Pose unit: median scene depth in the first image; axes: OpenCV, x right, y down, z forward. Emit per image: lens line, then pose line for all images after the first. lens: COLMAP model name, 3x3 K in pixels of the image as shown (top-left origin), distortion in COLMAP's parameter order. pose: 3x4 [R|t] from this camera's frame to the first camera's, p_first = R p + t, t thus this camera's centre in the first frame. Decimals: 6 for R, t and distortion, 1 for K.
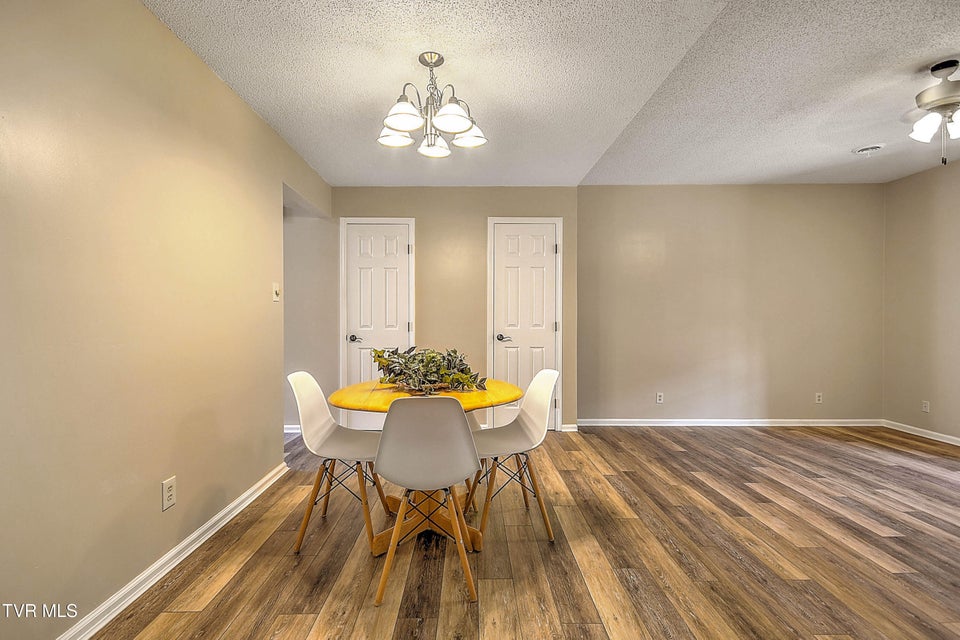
lens RADIAL K [[430.5, 0, 476.1], [0, 430.5, 320.1], [0, 0, 1]] dist [0.038099, -0.018712]
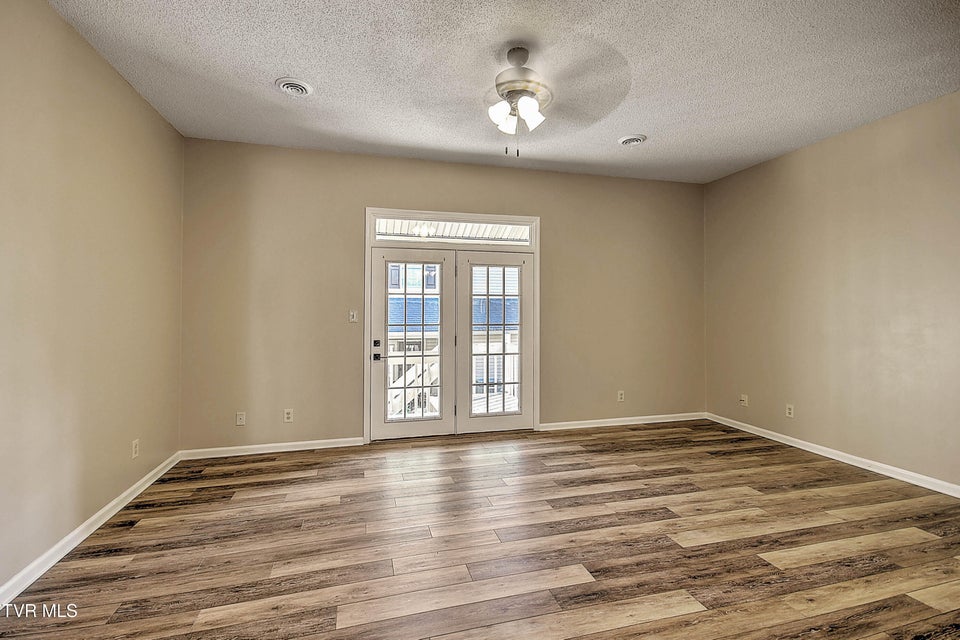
lens RADIAL K [[424.4, 0, 470.3], [0, 424.4, 306.9], [0, 0, 1]] dist [0.011973, -0.000200]
pose [[-0.242598, 0.016398, 0.969988, 0.169109], [0.006690, 0.999862, -0.015230, -0.006093], [-0.970104, 0.002795, -0.242674, 1.186808]]
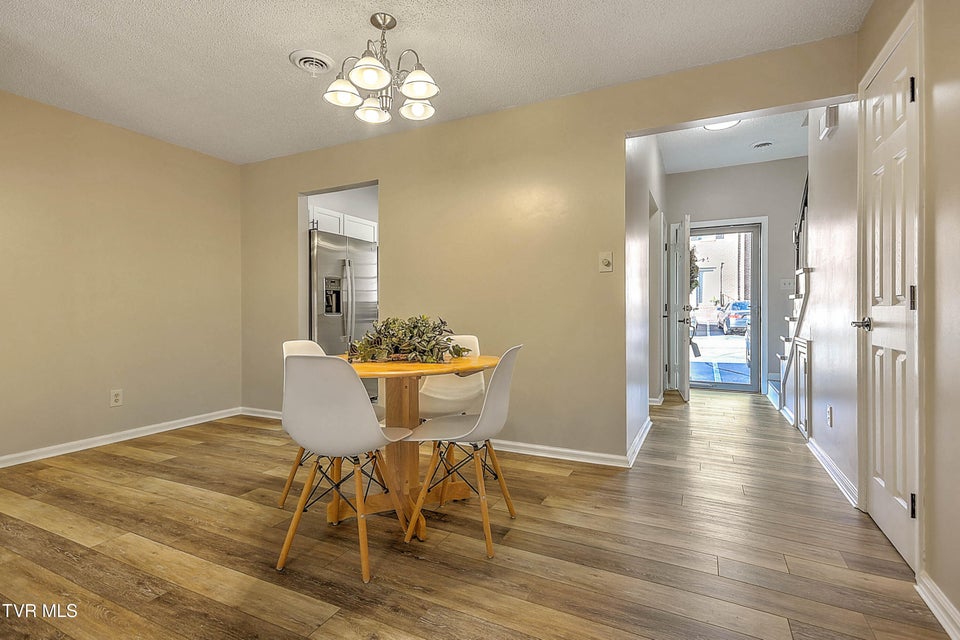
lens RADIAL K [[453.2, 0, 474.1], [0, 453.2, 313.0], [0, 0, 1]] dist [0.019290, -0.000785]
pose [[-0.453792, 0.003849, -0.891099, 0.505201], [-0.002156, 0.999983, 0.005417, 0.037048], [0.891105, 0.004379, -0.453776, 1.151037]]
